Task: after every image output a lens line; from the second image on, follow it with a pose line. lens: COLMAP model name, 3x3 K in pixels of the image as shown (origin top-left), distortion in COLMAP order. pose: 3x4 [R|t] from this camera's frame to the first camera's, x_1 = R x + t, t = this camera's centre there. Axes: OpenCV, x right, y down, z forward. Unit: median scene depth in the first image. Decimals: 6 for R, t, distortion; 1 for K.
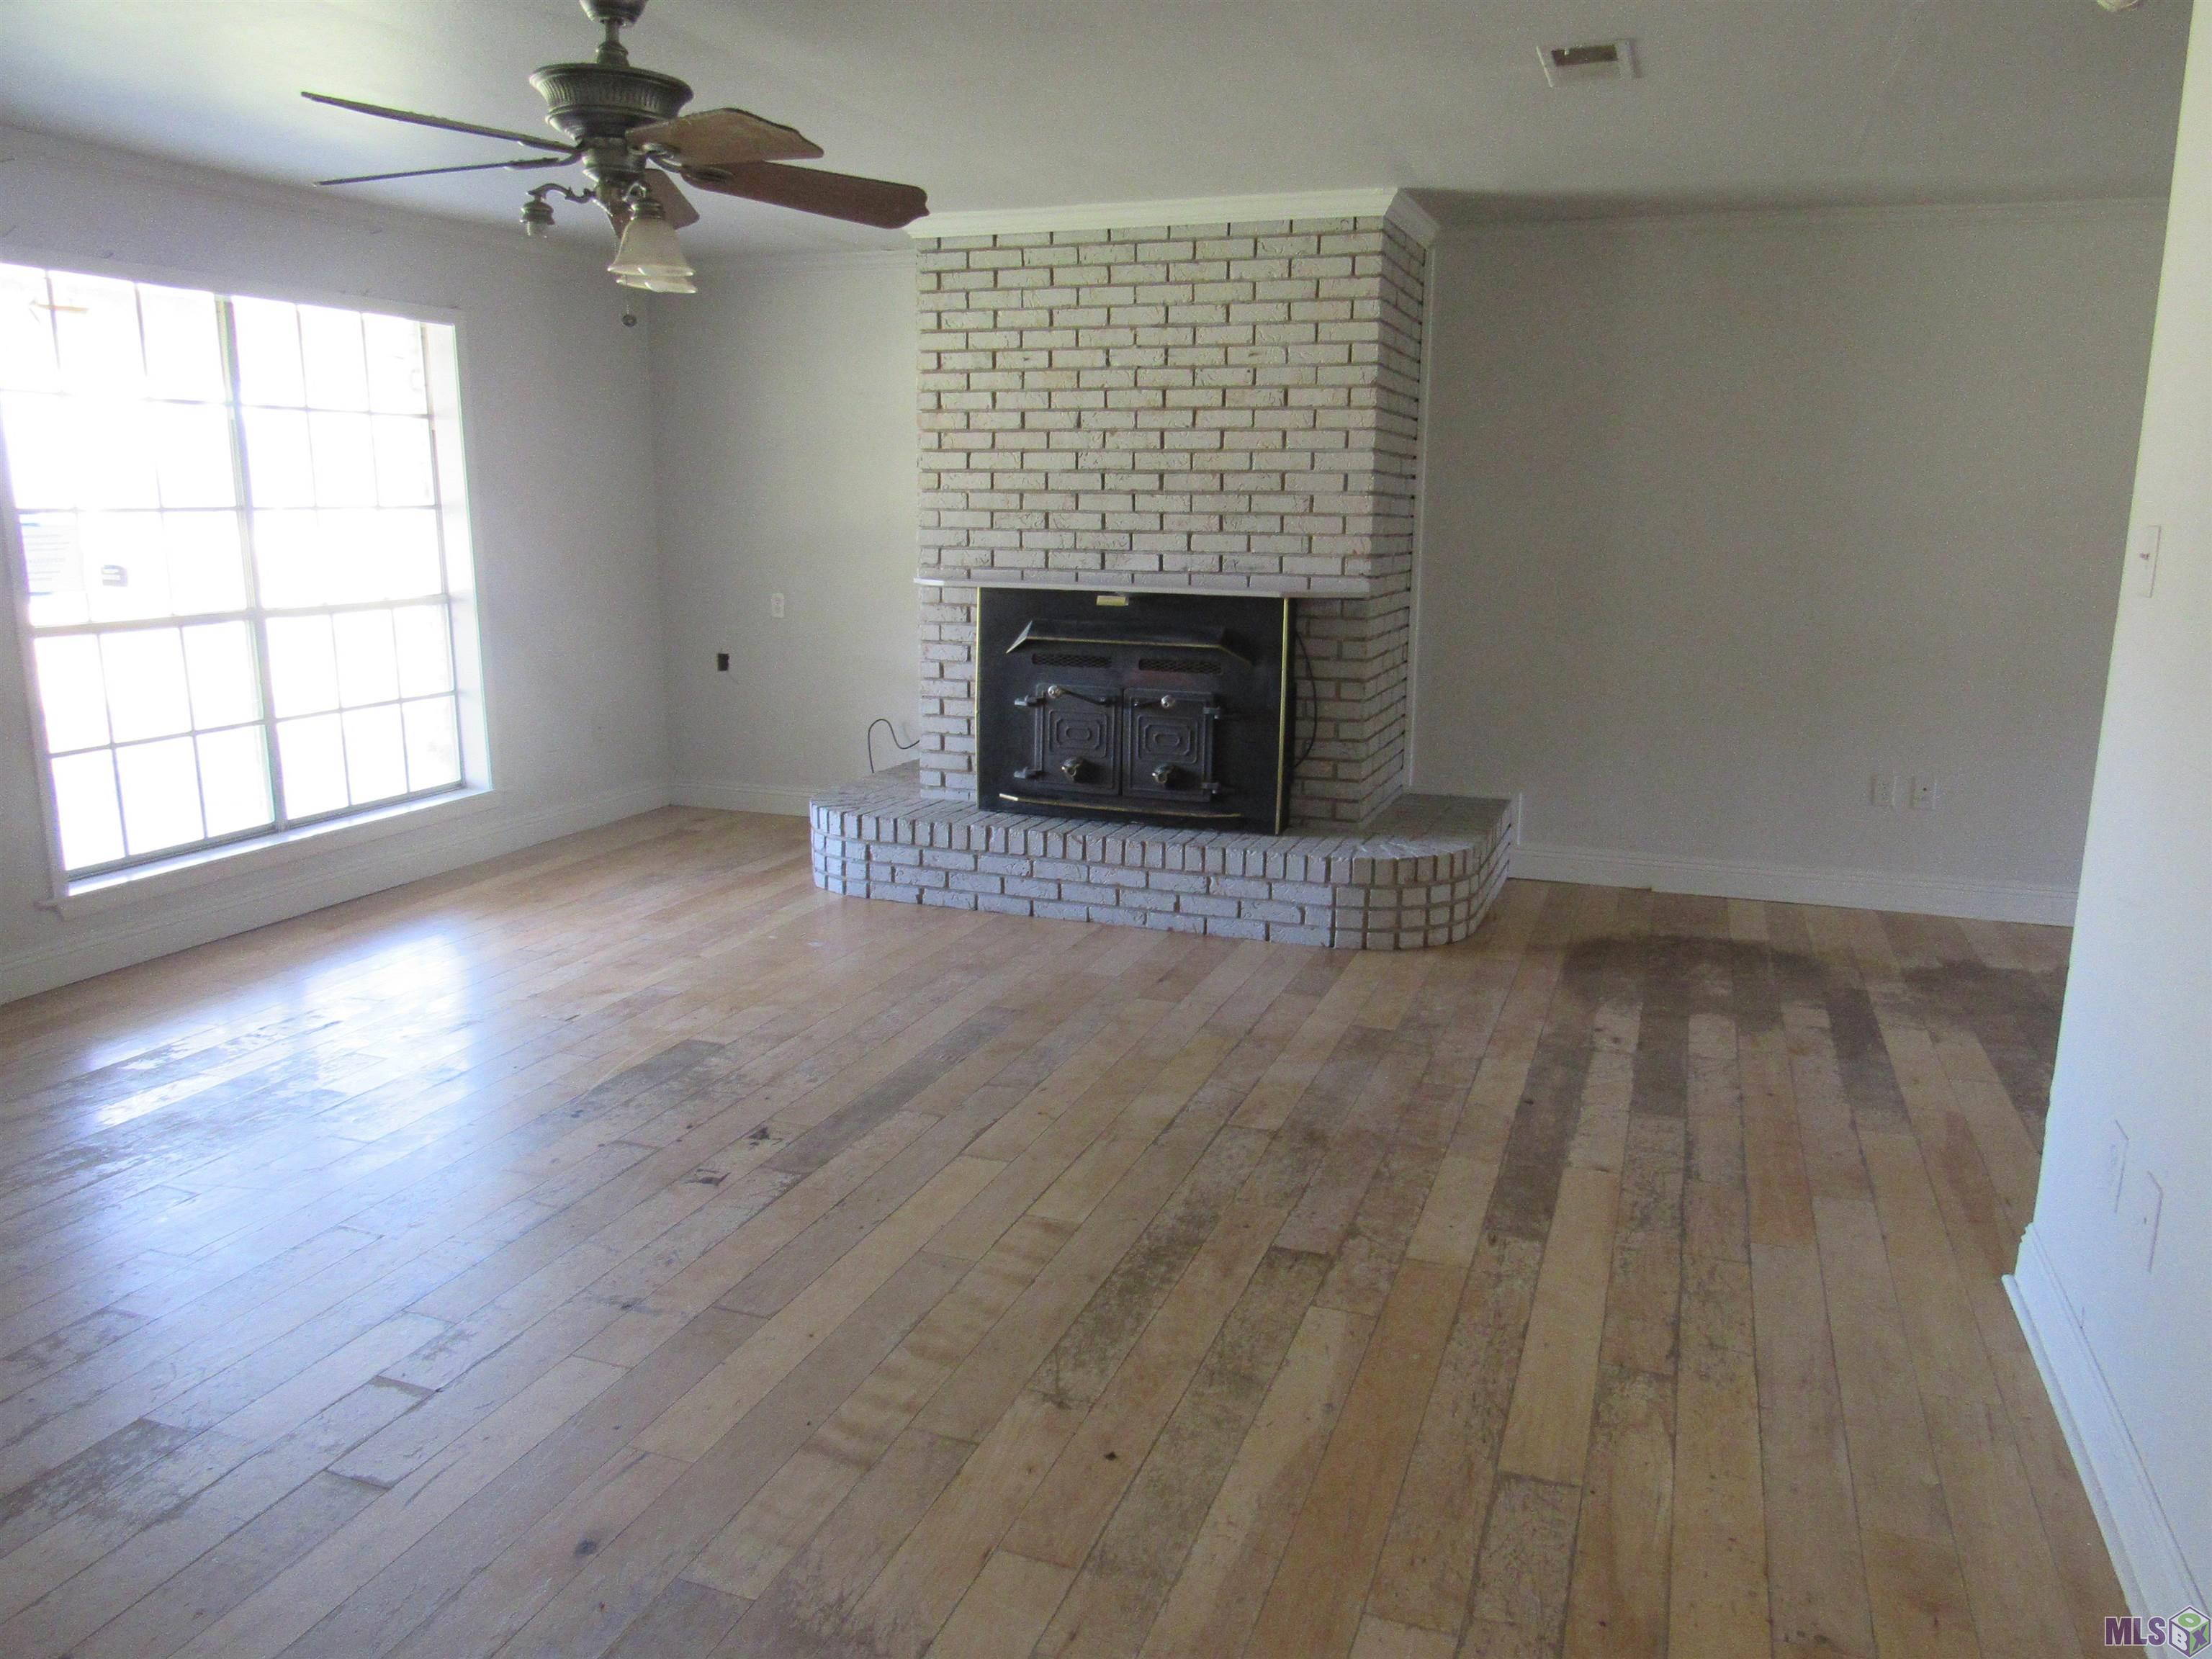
lens RADIAL K [[1595.7, 0, 1106.7], [0, 1595.7, 831.6], [0, 0, 1]] dist [0.002459, 0.000569]
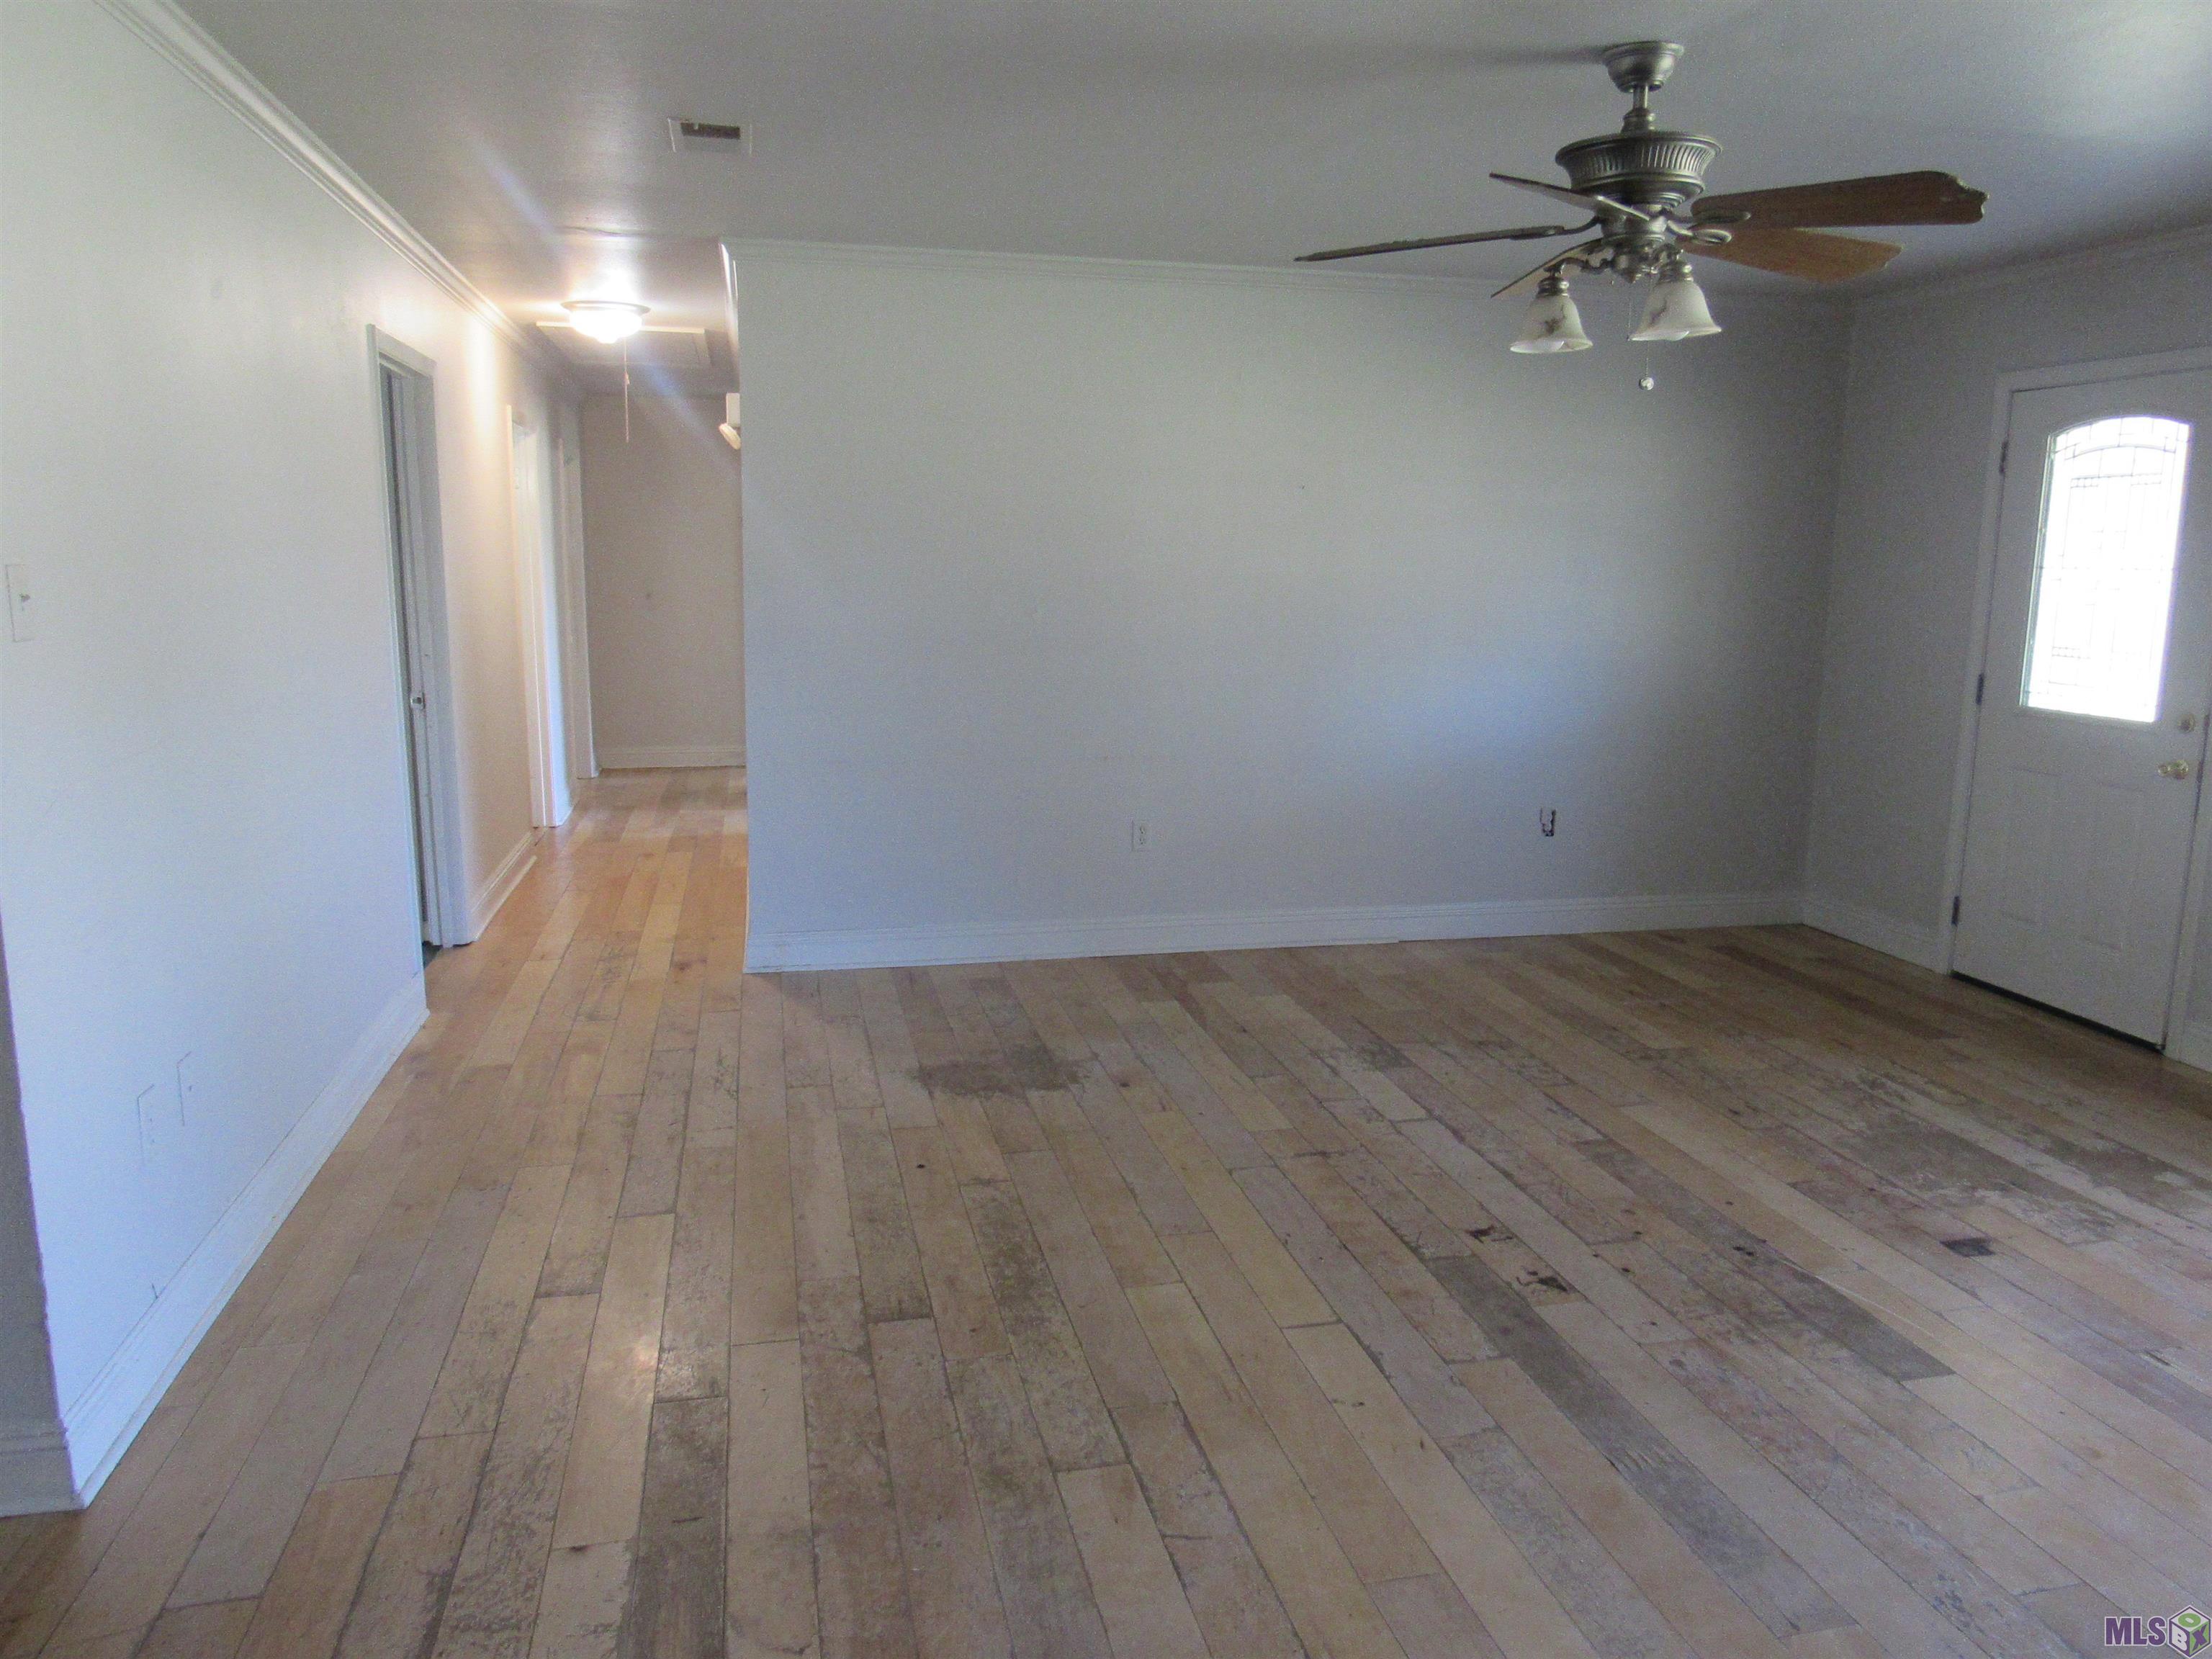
lens RADIAL K [[1595.7, 0, 1105.9], [0, 1595.7, 830.7], [0, 0, 1]] dist [0.002459, 0.000569]
pose [[-0.843382, 0.081206, -0.531143, 0.506420], [-0.119185, 0.935614, 0.332296, -0.354852], [0.523930, 0.343557, -0.779401, 1.706760]]
